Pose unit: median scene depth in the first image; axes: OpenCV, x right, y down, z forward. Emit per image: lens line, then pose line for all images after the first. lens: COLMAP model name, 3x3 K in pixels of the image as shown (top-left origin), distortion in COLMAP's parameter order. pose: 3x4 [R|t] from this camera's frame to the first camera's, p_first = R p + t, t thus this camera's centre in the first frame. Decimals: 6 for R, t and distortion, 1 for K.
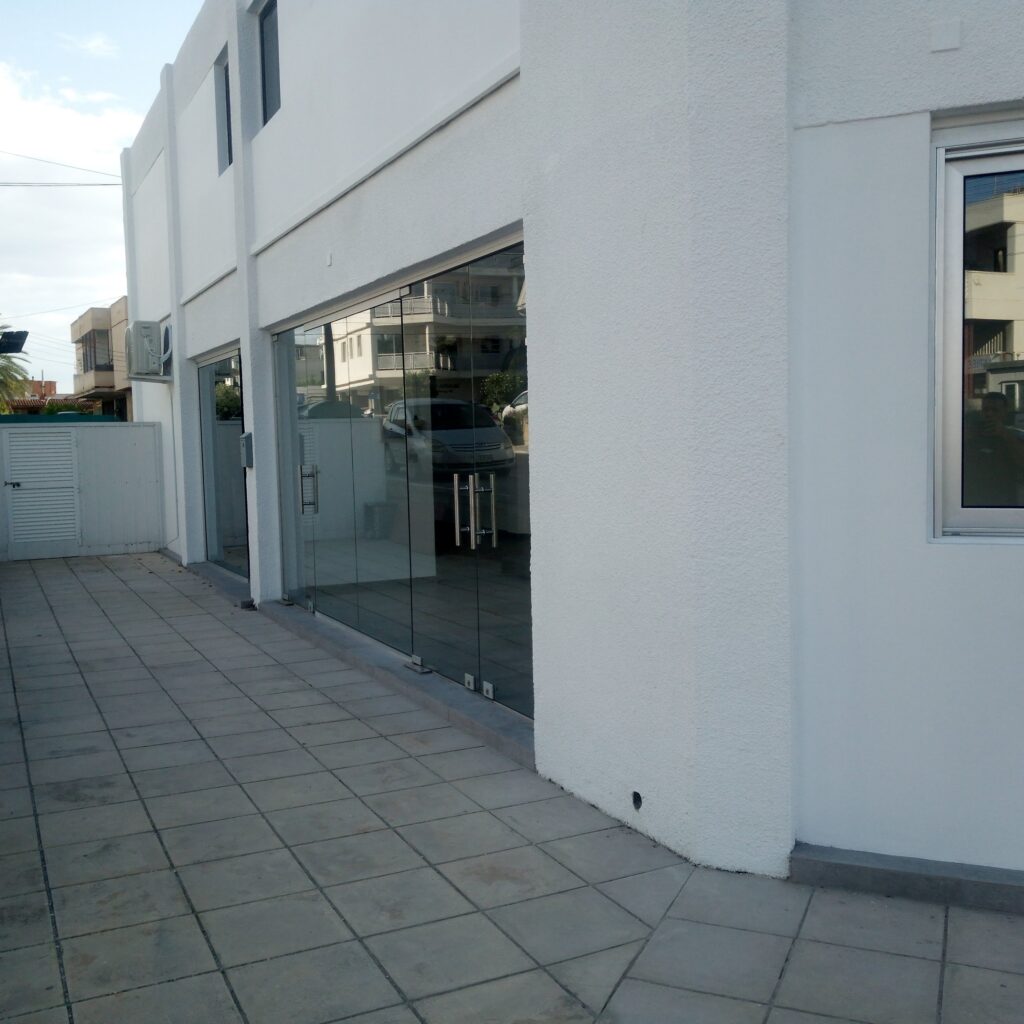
lens RADIAL K [[1049.9, 0, 512.0], [0, 1049.9, 512.0], [0, 0, 1]] dist [0.011843, -0.008248]
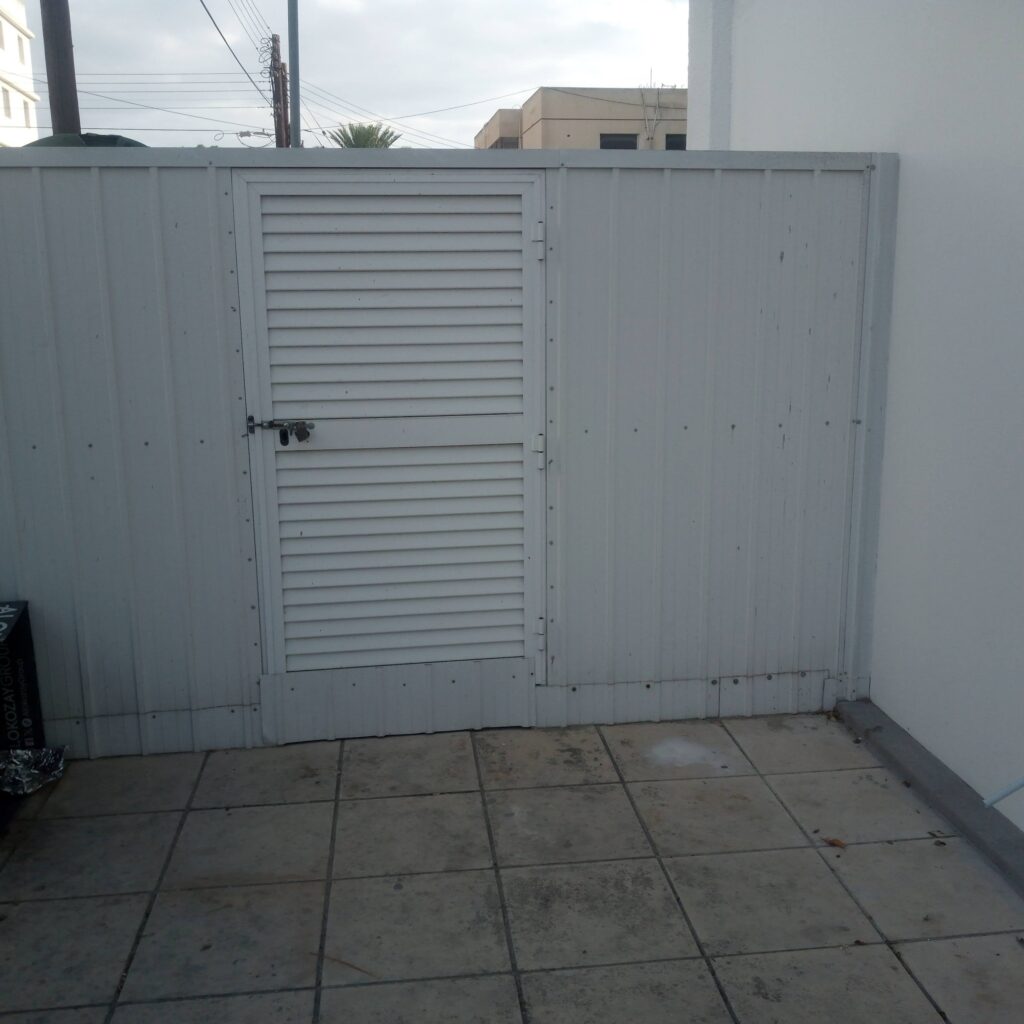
lens RADIAL K [[1049.9, 0, 512.0], [0, 1049.9, 512.0], [0, 0, 1]] dist [0.011843, -0.008248]
pose [[0.937747, 0.080744, -0.337804, -0.330847], [-0.031490, 0.988362, 0.148825, -0.041821], [0.345890, -0.128923, 0.929376, 0.762290]]
